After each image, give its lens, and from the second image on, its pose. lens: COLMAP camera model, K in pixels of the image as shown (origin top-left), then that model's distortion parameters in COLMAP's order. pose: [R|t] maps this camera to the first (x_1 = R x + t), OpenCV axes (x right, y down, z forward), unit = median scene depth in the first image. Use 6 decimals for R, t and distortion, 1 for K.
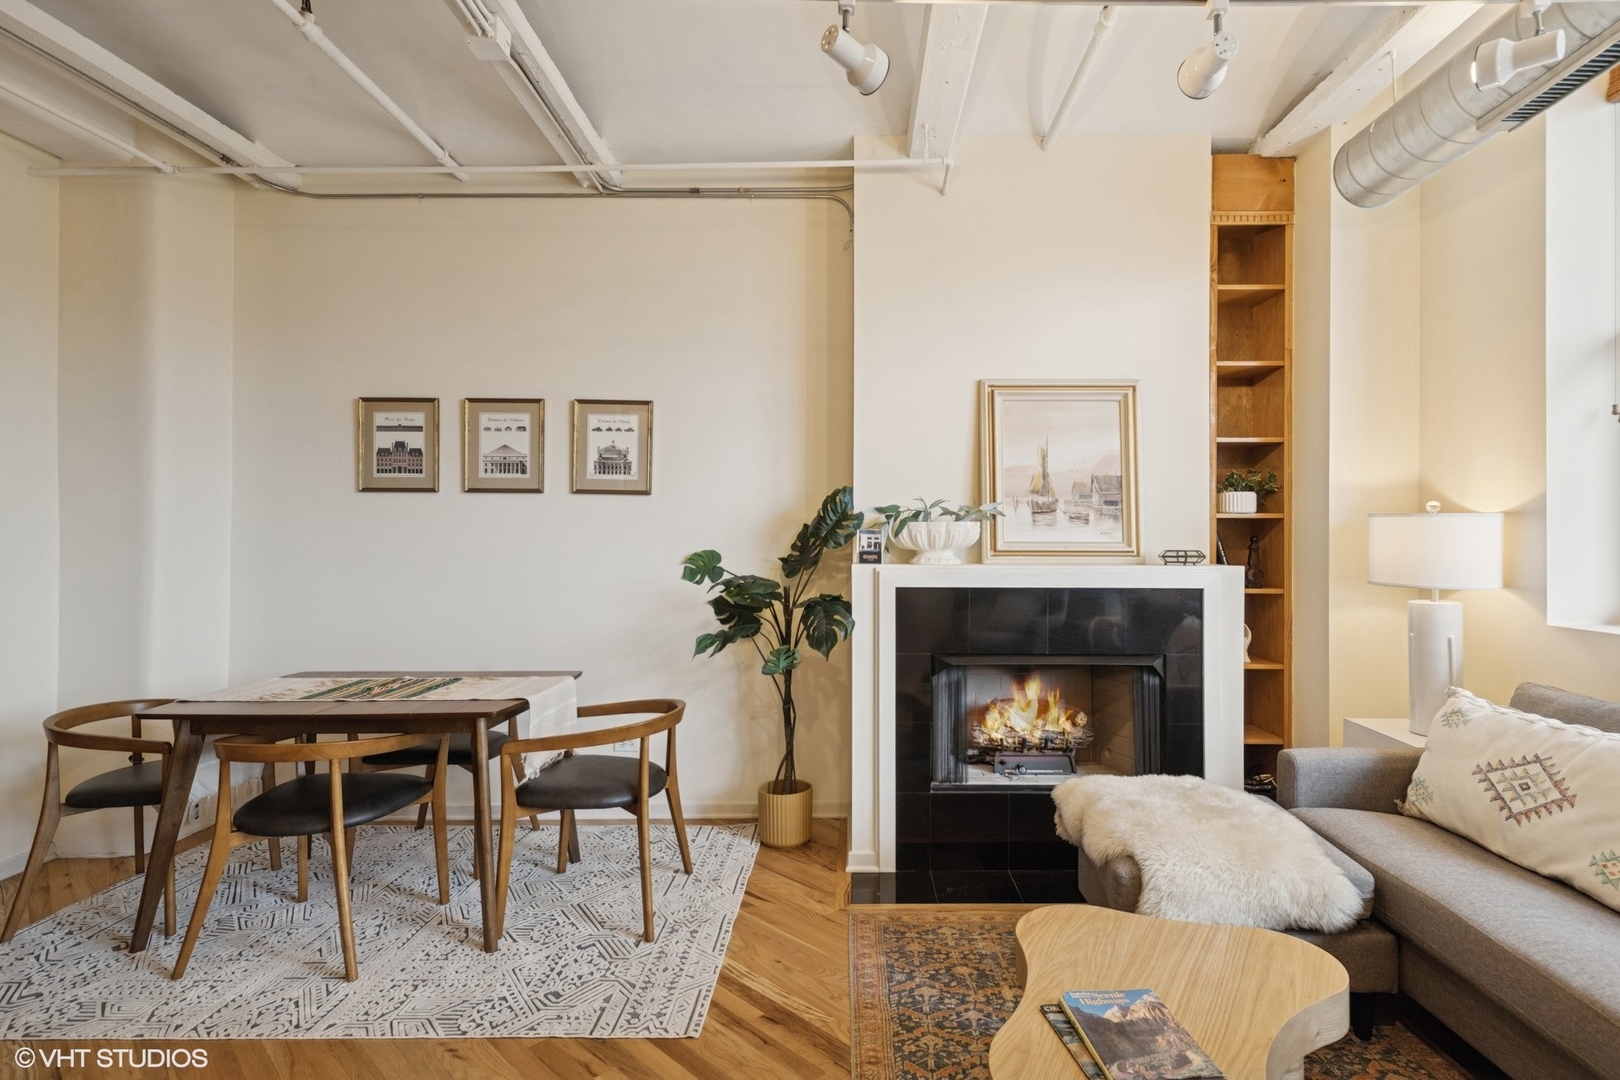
lens RADIAL K [[838.8, 0, 850.3], [0, 838.8, 544.3], [0, 0, 1]] dist [0.013974, 0.000695]
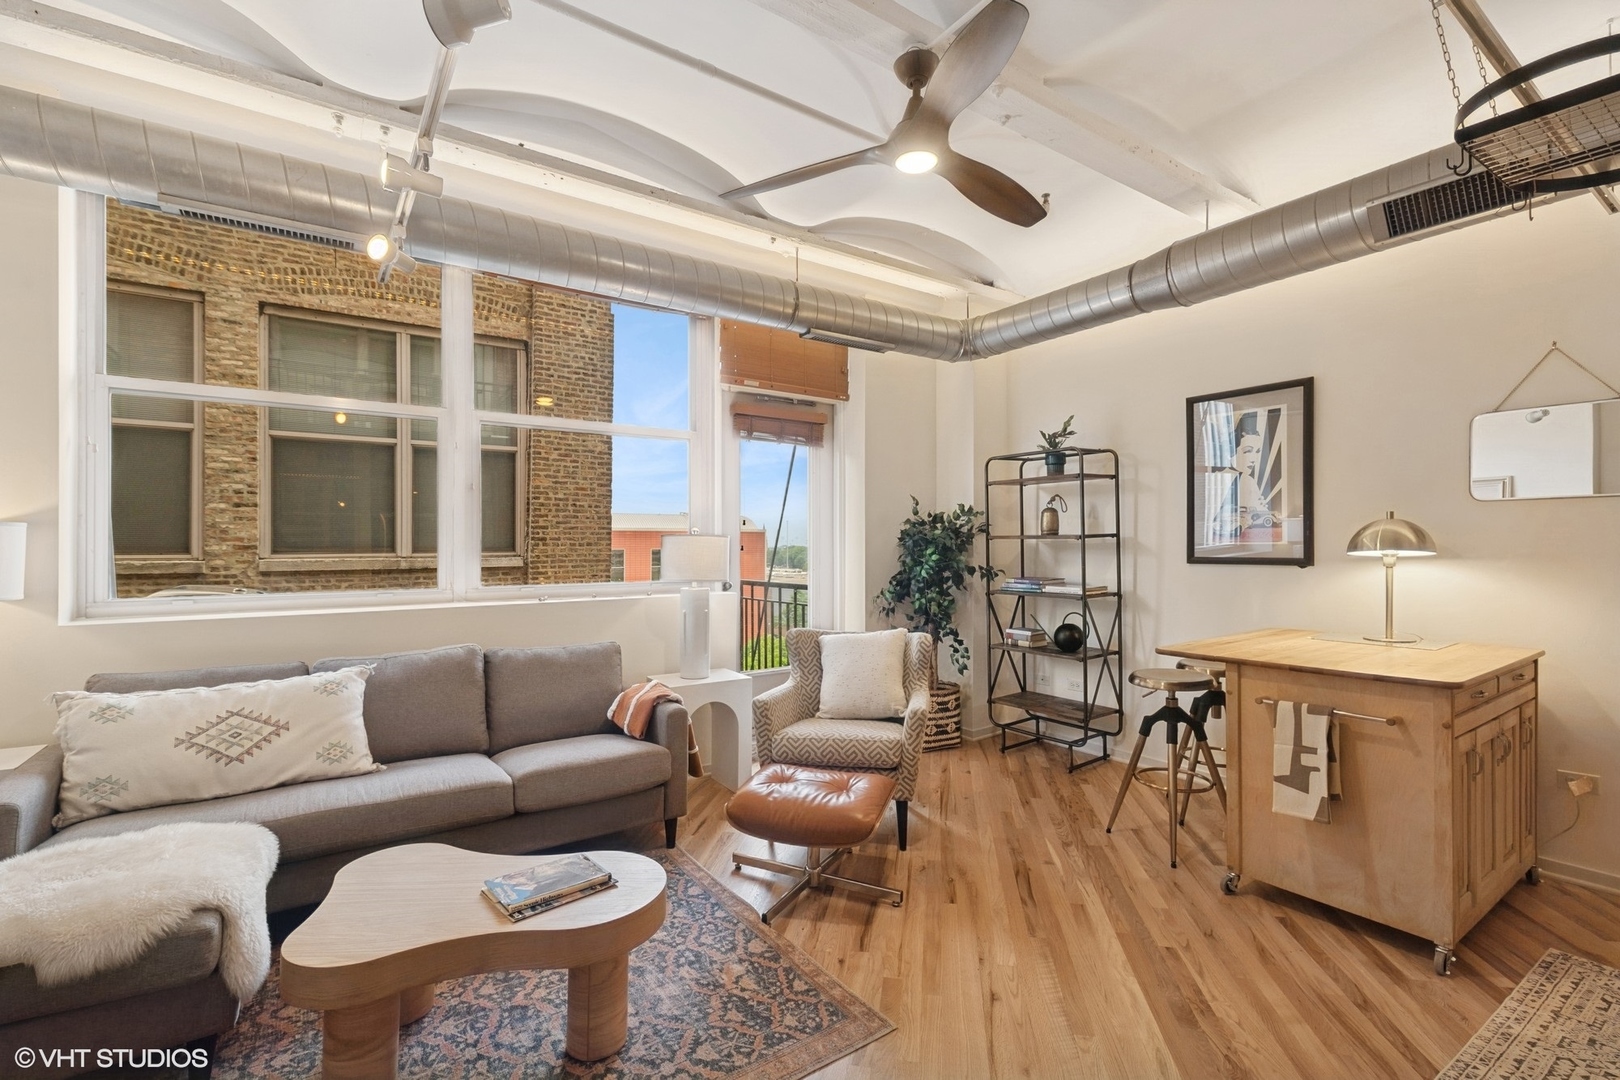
lens RADIAL K [[700.9, 0, 836.7], [0, 700.9, 544.1], [0, 0, 1]] dist [0.008855, -0.000656]
pose [[-0.600108, 0.002561, 0.799915, -0.462752], [0.003351, 0.999994, -0.000687, -0.008010], [-0.799912, 0.002268, -0.600113, 0.630403]]
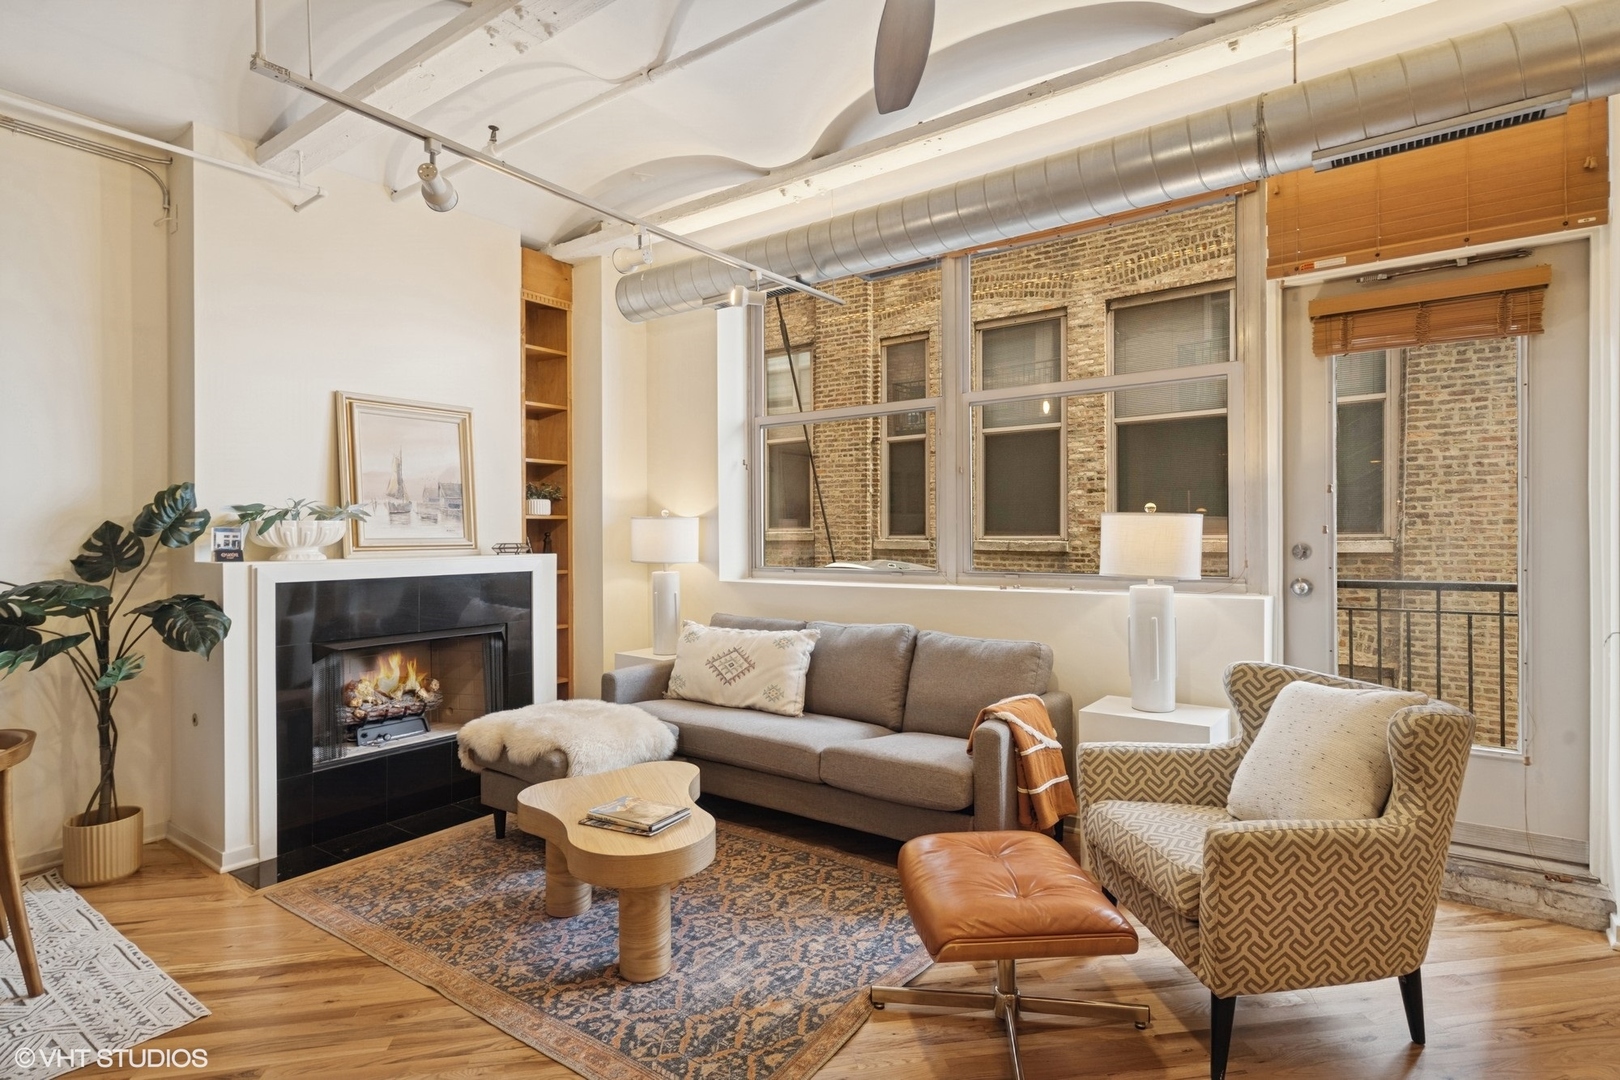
lens RADIAL K [[838.8, 0, 850.8], [0, 838.8, 518.3], [0, 0, 1]] dist [0.013974, 0.000695]
pose [[0.552202, 0.007240, 0.833679, -0.431551], [0.010897, 0.999814, -0.015901, -0.005600], [-0.833639, 0.017865, 0.552021, -0.180809]]
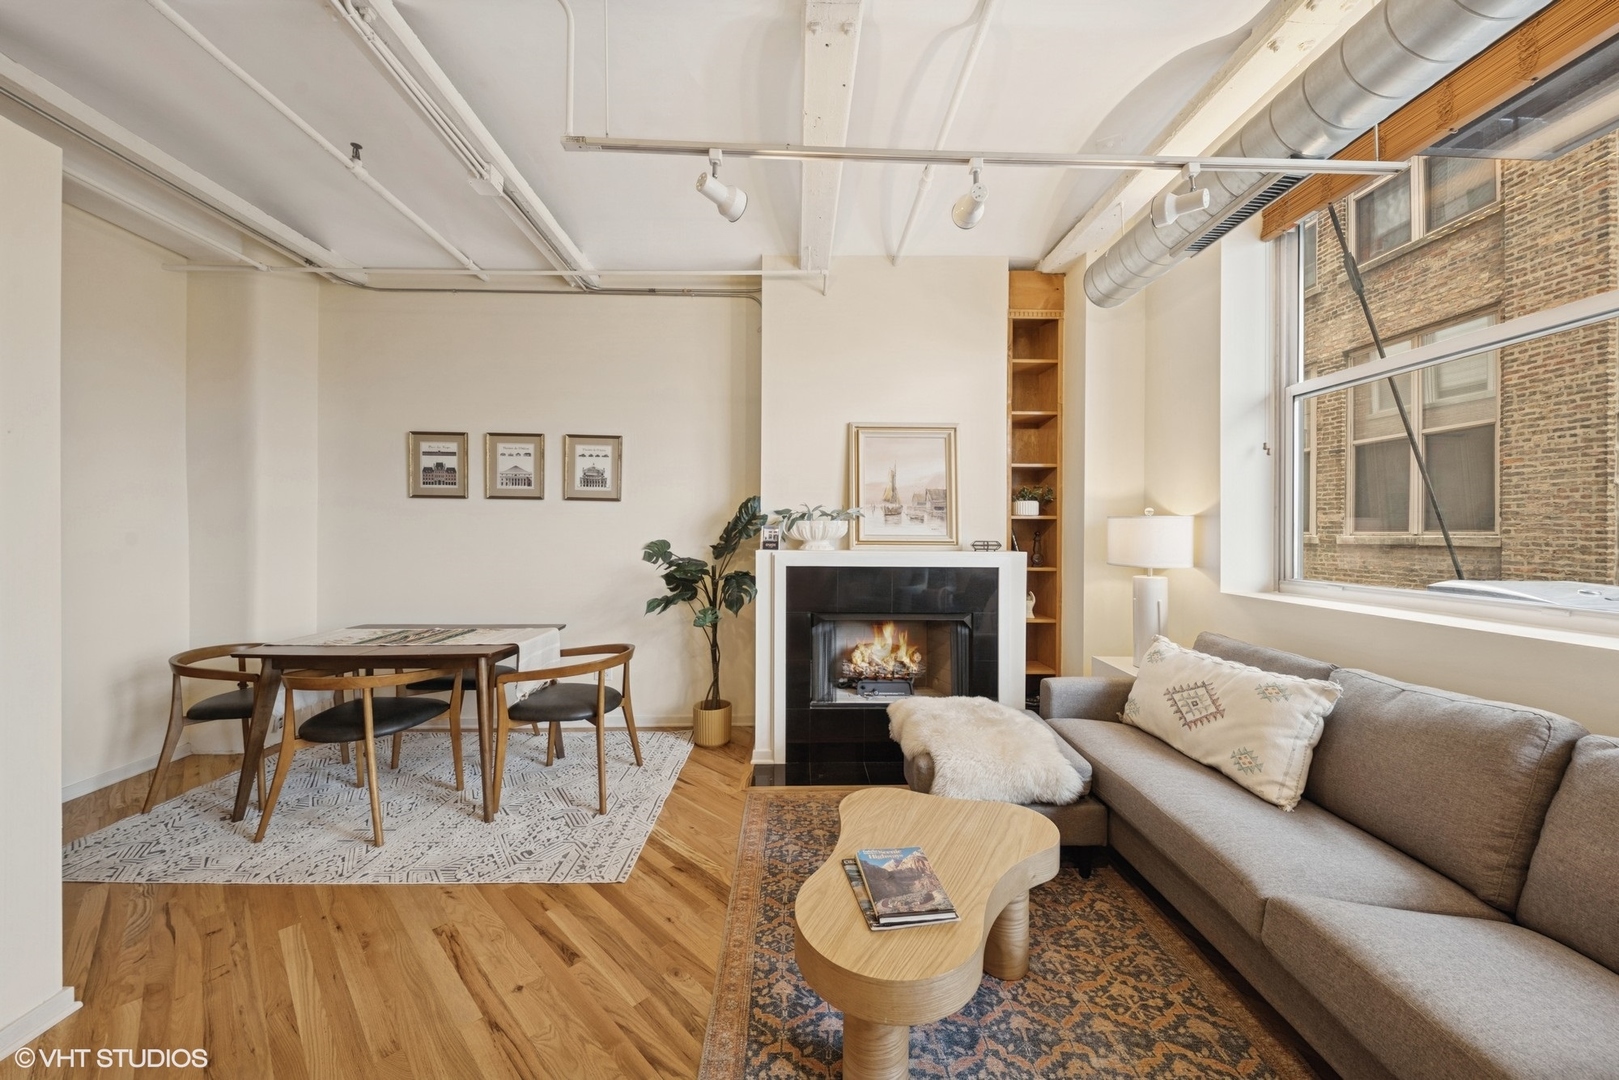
lens RADIAL K [[576.2, 0, 812.8], [0, 576.2, 534.7], [0, 0, 1]] dist [0.008035, -0.004840]
pose [[0.999719, 0.004059, 0.023360, 0.076689], [-0.004014, 0.999990, -0.002008, -0.000950], [-0.023367, 0.001914, 0.999725, 0.010747]]
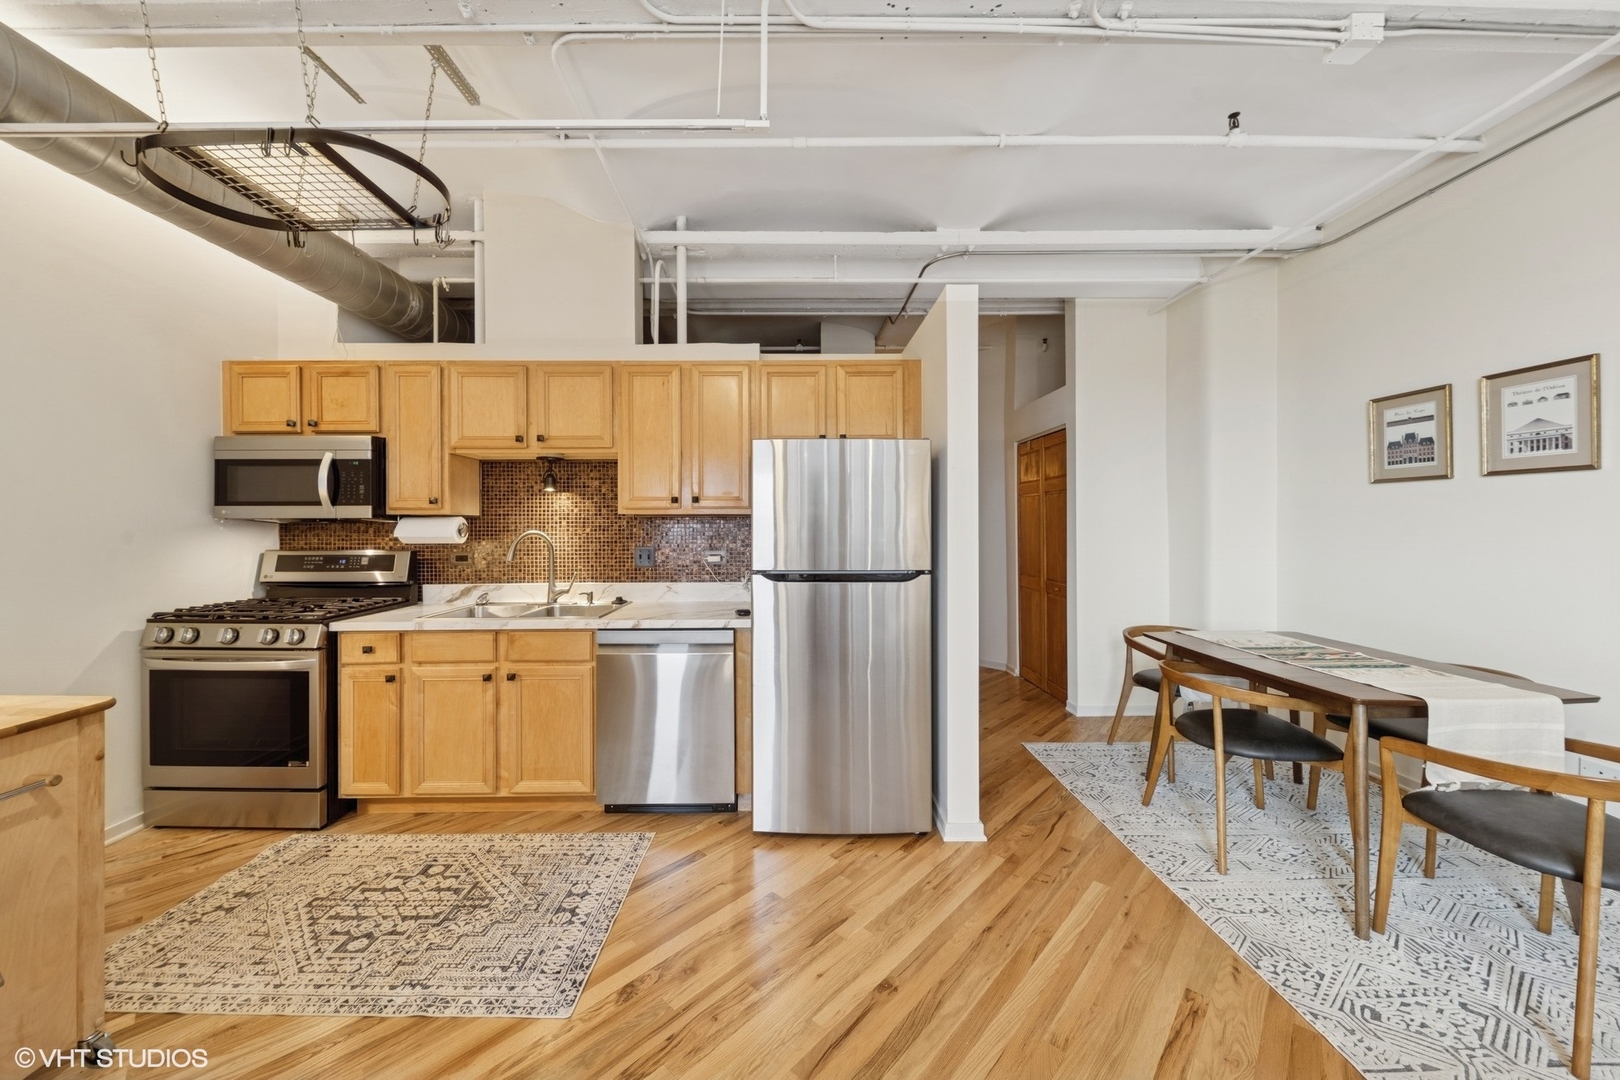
lens RADIAL K [[576.5, 0, 795.4], [0, 576.5, 528.9], [0, 0, 1]] dist [0.008035, -0.004840]
pose [[-0.008605, 0.002268, -0.999960, 0.219068], [0.001506, 0.999996, 0.002255, -0.006669], [0.999962, -0.001487, -0.008609, 0.267855]]
